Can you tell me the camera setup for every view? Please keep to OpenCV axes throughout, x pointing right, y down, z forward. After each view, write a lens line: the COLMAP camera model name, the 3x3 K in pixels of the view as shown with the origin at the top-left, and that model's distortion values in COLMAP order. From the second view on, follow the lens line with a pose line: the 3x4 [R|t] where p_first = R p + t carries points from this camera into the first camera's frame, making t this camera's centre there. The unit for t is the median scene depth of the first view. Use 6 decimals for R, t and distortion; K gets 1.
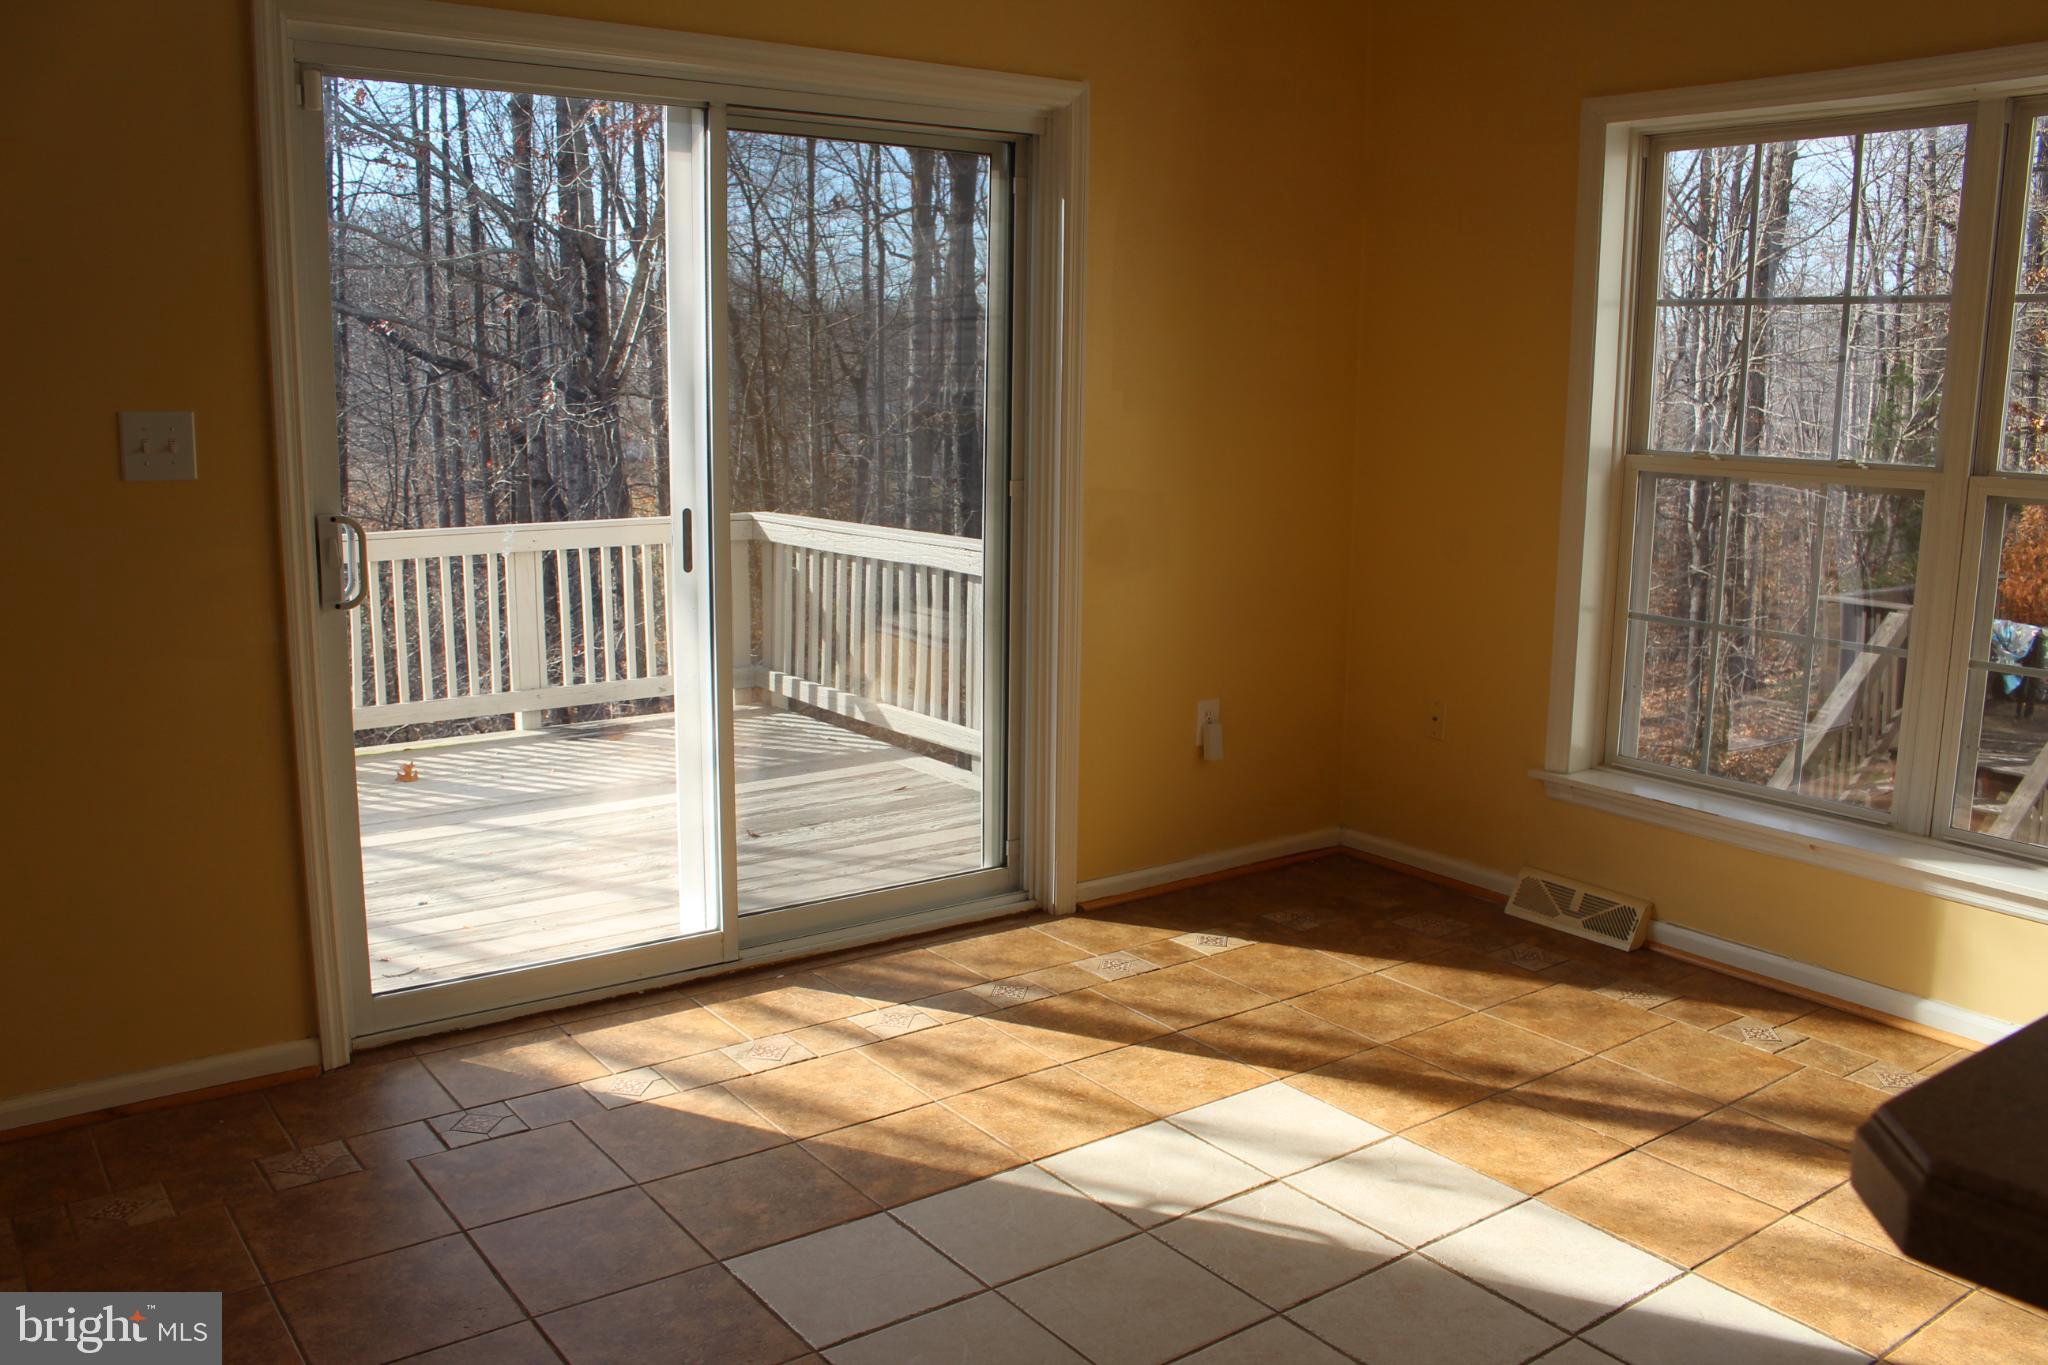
lens RADIAL K [[1679.0, 0, 1024.0], [0, 1679.0, 682.5], [0, 0, 1]] dist [-0.166122, 0.139970]
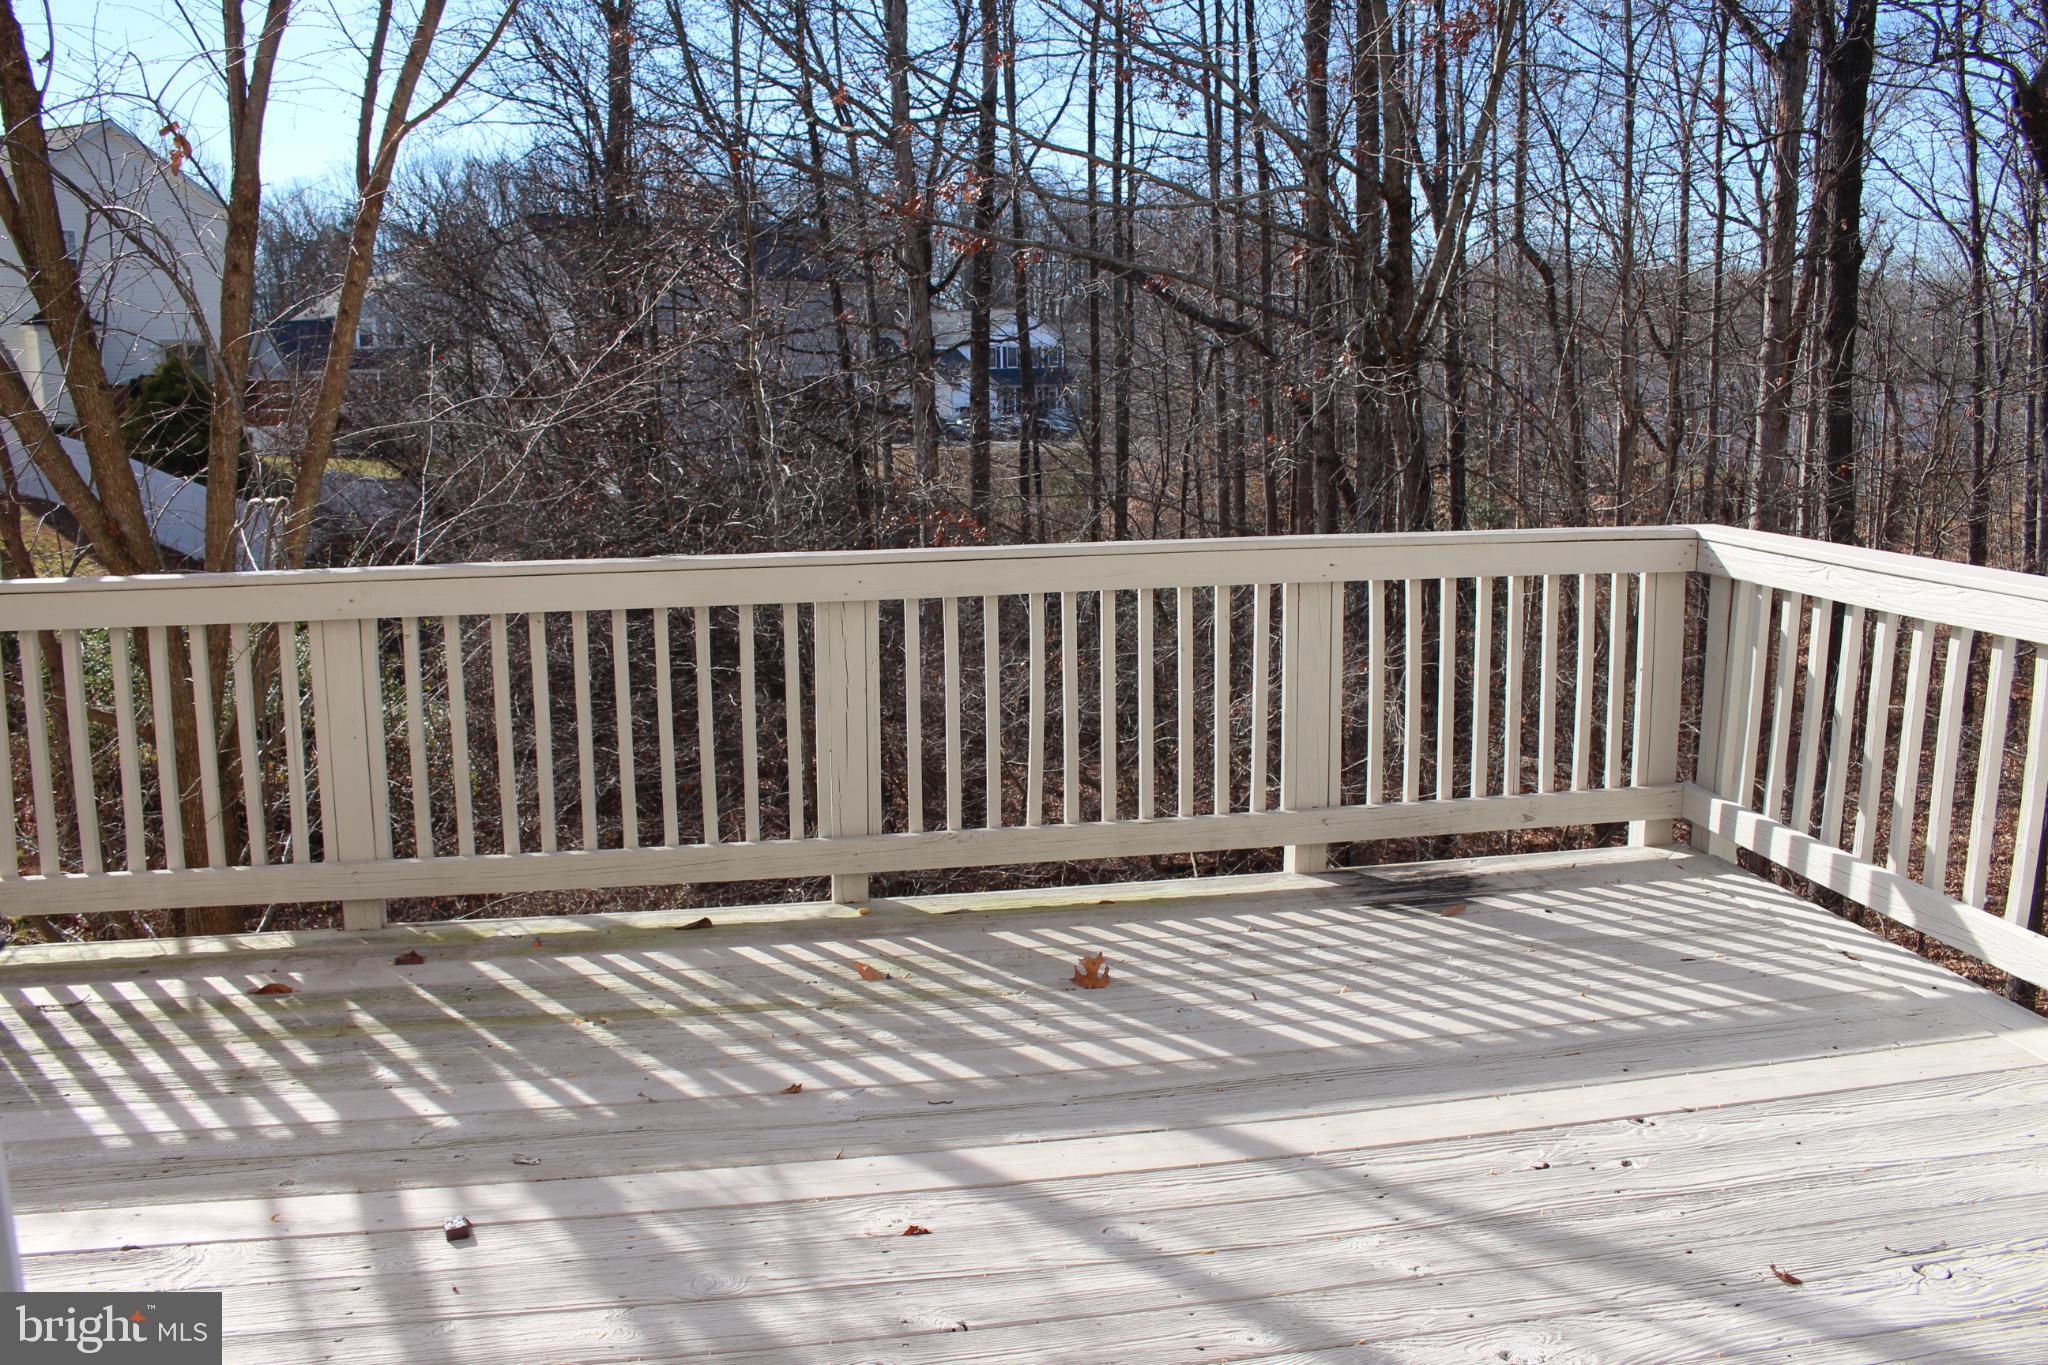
lens RADIAL K [[1679.0, 0, 1024.0], [0, 1679.0, 682.5], [0, 0, 1]] dist [-0.166122, 0.139970]
pose [[0.897418, 0.062533, -0.436728, -0.120785], [-0.056777, 0.998042, 0.026237, -0.048727], [0.437514, 0.001250, 0.899211, 0.379039]]
